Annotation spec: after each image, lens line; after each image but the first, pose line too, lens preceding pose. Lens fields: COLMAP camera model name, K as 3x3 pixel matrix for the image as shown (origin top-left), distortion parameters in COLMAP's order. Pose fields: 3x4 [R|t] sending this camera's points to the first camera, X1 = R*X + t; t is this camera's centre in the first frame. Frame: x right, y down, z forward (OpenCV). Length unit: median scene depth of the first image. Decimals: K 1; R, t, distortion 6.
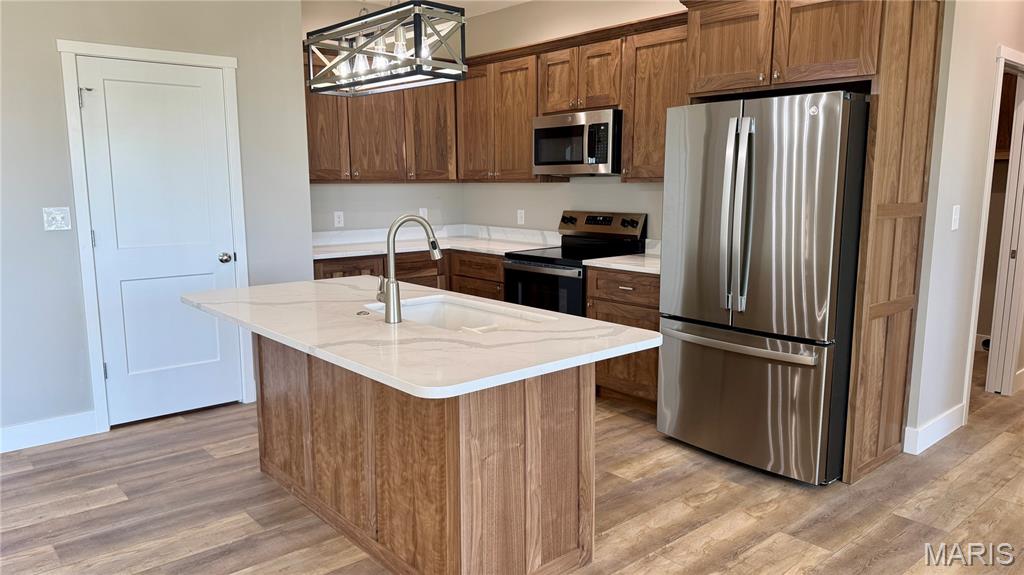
lens RADIAL K [[714.8, 0, 510.0], [0, 714.8, 291.9], [0, 0, 1]] dist [0.117018, -0.193361]
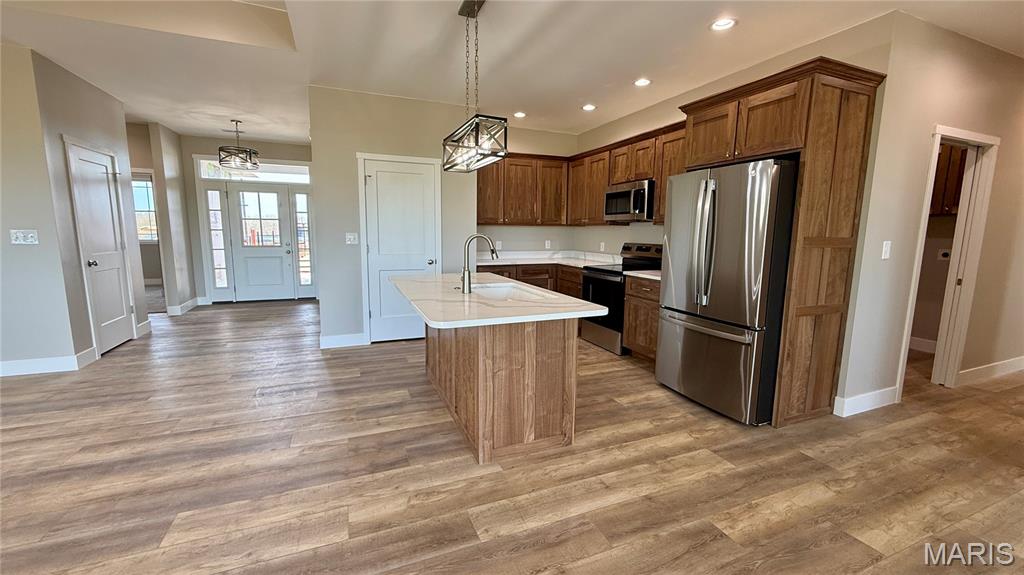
lens RADIAL K [[406.8, 0, 510.4], [0, 406.8, 287.1], [0, 0, 1]] dist [-0.001004, 0.000007]
pose [[0.947844, 0.056301, -0.313722, 0.178941], [-0.062948, 0.997955, -0.011088, 0.021705], [0.312456, 0.030257, 0.949450, 0.042297]]
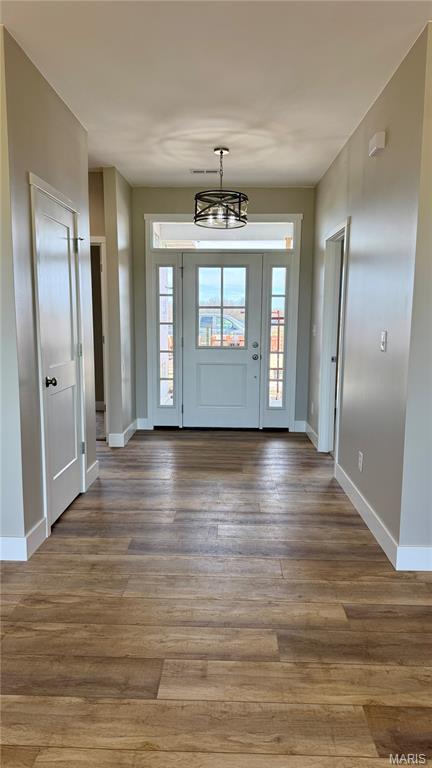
lens RADIAL K [[536.1, 0, 216.0], [0, 536.1, 384.0], [0, 0, 1]] dist [0.117018, -0.193361]
pose [[0.734882, 0.091369, -0.672012, -0.397281], [-0.114517, 0.993373, 0.009831, -0.018112], [0.668457, 0.069732, 0.740475, 0.233397]]
